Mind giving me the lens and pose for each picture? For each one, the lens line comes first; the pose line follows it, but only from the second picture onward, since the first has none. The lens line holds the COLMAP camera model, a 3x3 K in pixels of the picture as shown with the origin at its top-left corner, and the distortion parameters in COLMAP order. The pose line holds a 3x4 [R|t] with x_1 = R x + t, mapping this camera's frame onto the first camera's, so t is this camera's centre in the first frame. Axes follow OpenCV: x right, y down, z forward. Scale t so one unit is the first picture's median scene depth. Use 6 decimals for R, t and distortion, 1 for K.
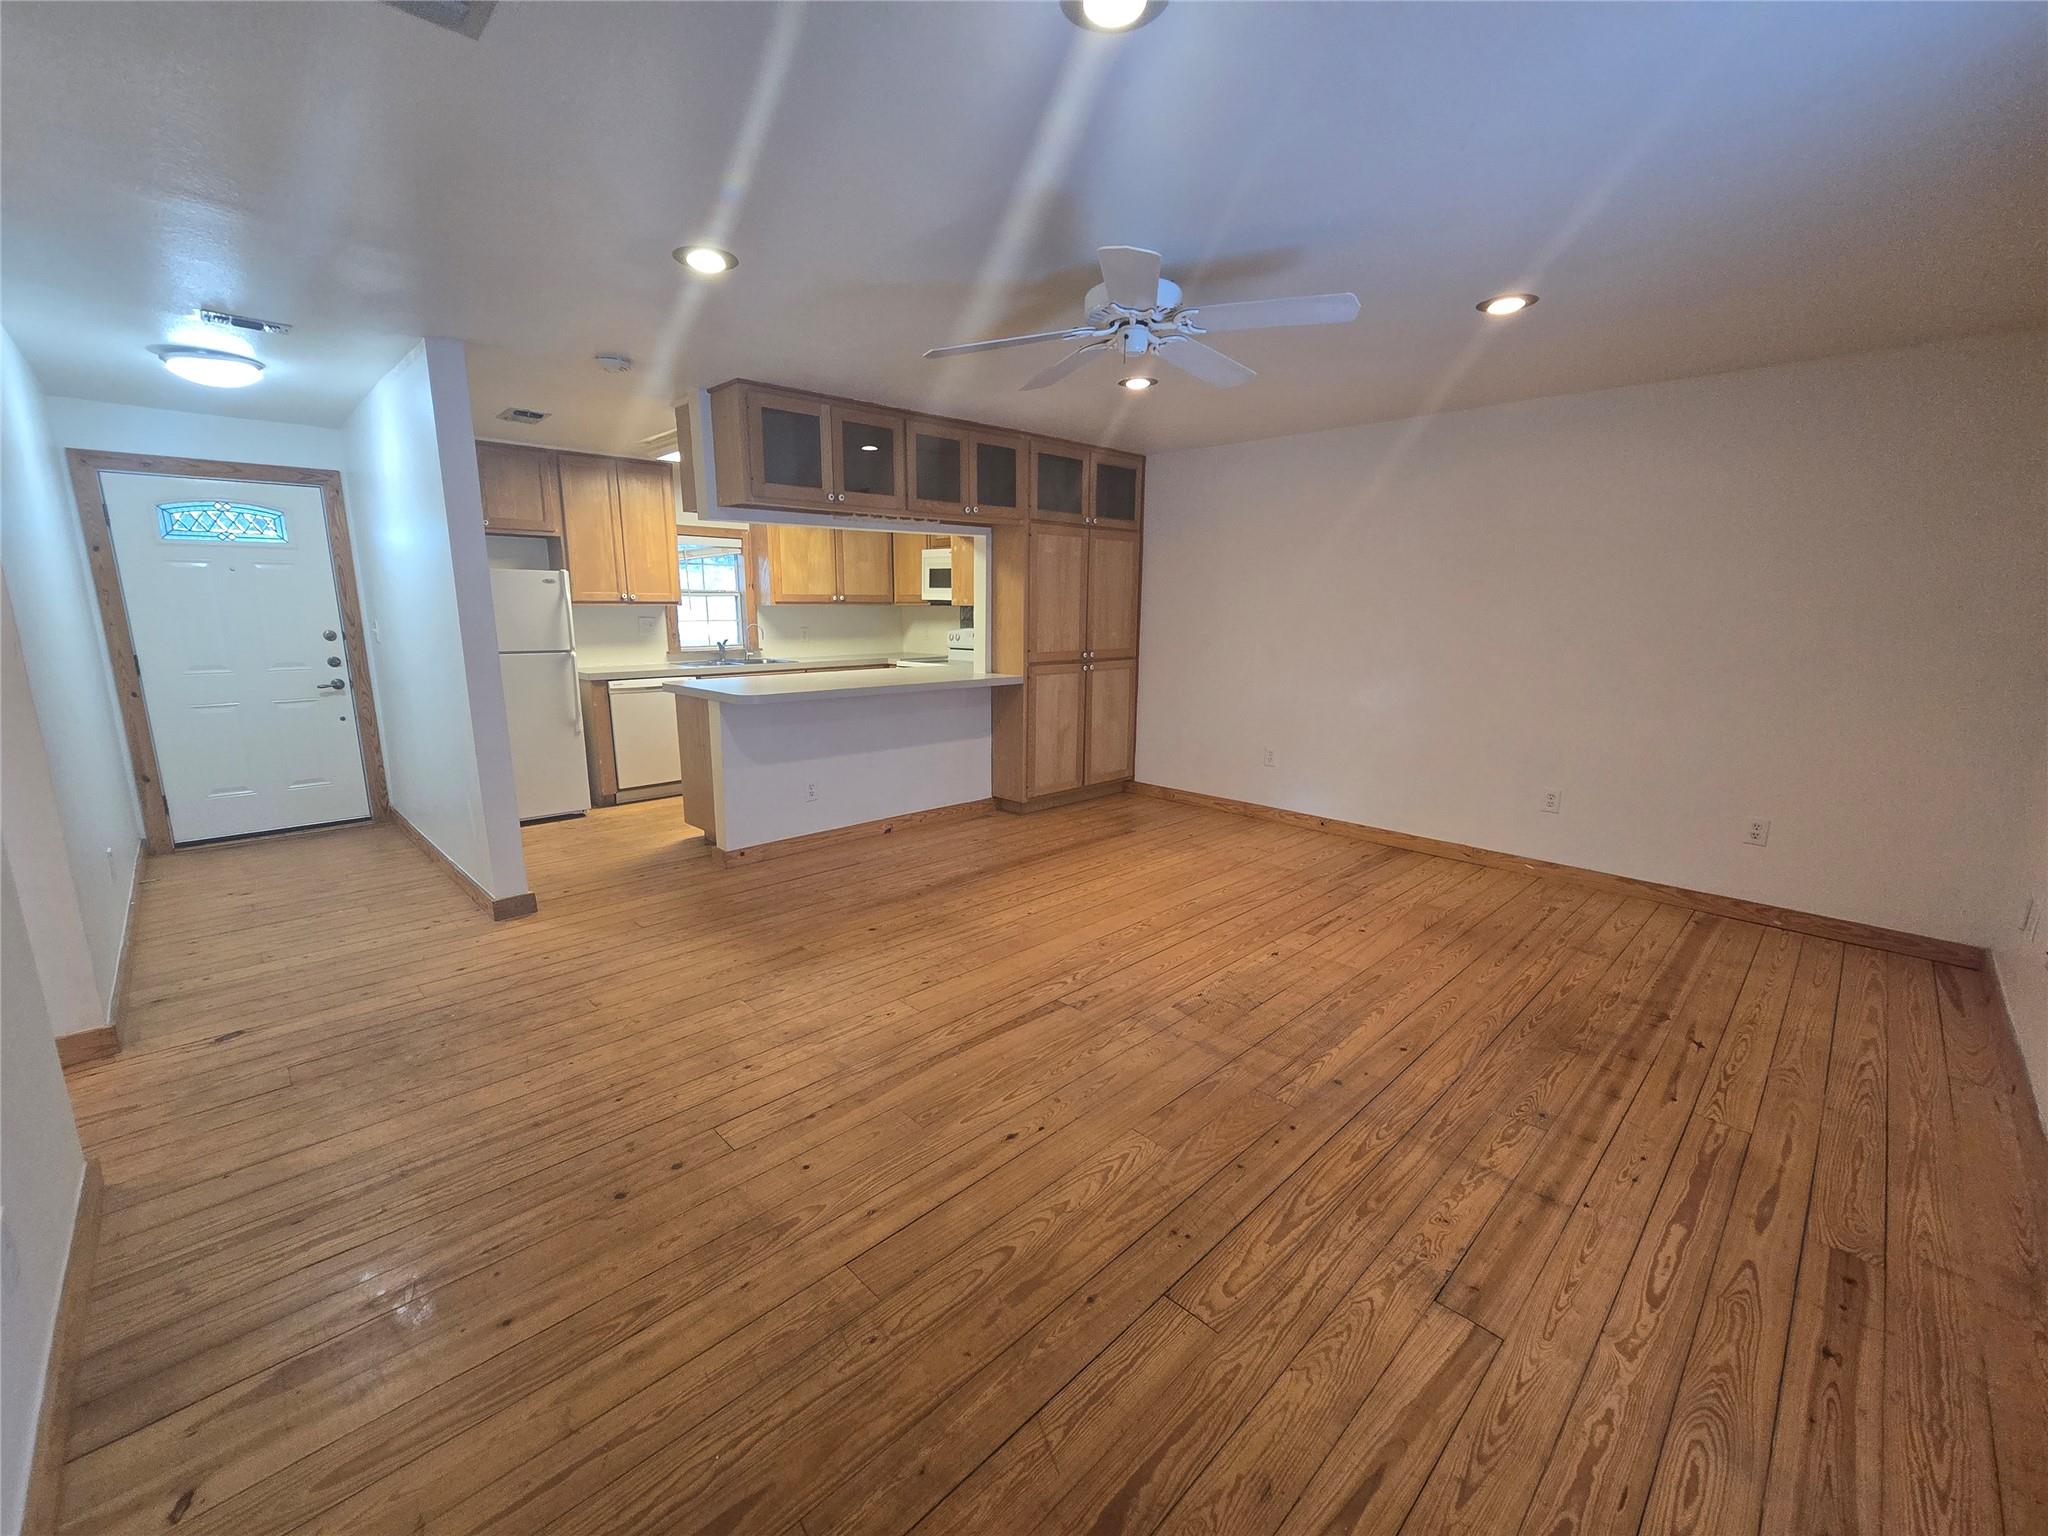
lens RADIAL K [[840.1, 0, 1029.2], [0, 840.1, 771.5], [0, 0, 1]] dist [-0.003173, 0.000247]
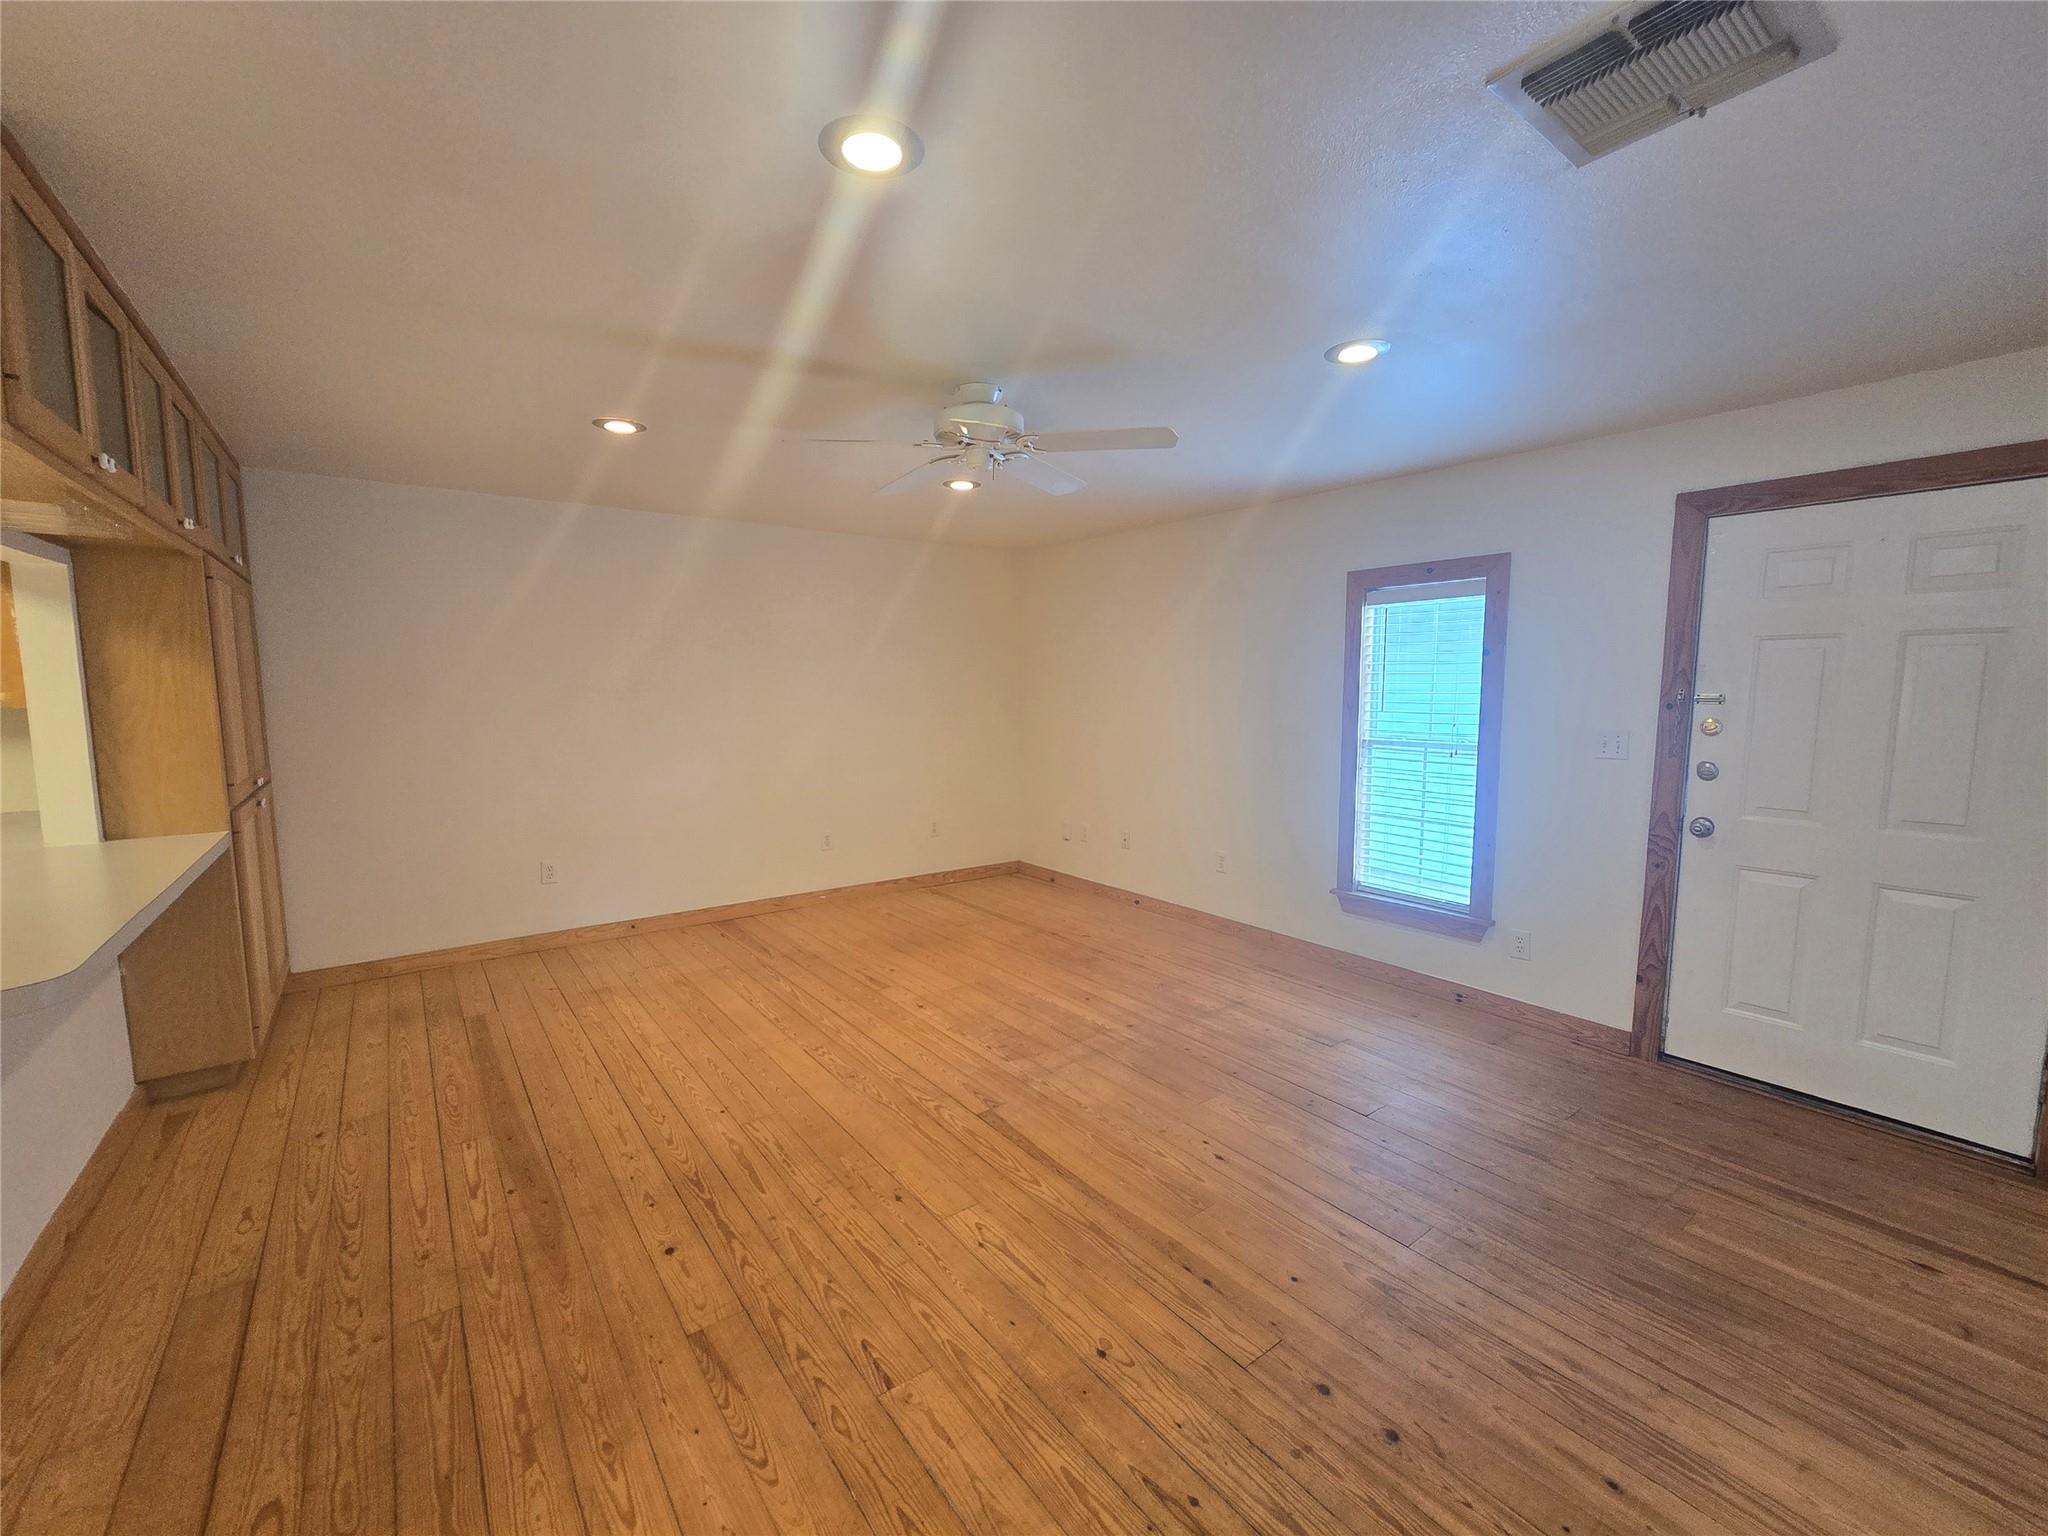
lens RADIAL K [[835.7, 0, 1027.4], [0, 835.7, 774.2], [0, 0, 1]] dist [-0.003762, 0.001049]
pose [[0.134692, -0.115577, 0.984124, -0.733092], [0.197836, 0.976315, 0.087583, -0.147961], [-0.970937, 0.182898, 0.154367, 0.647448]]
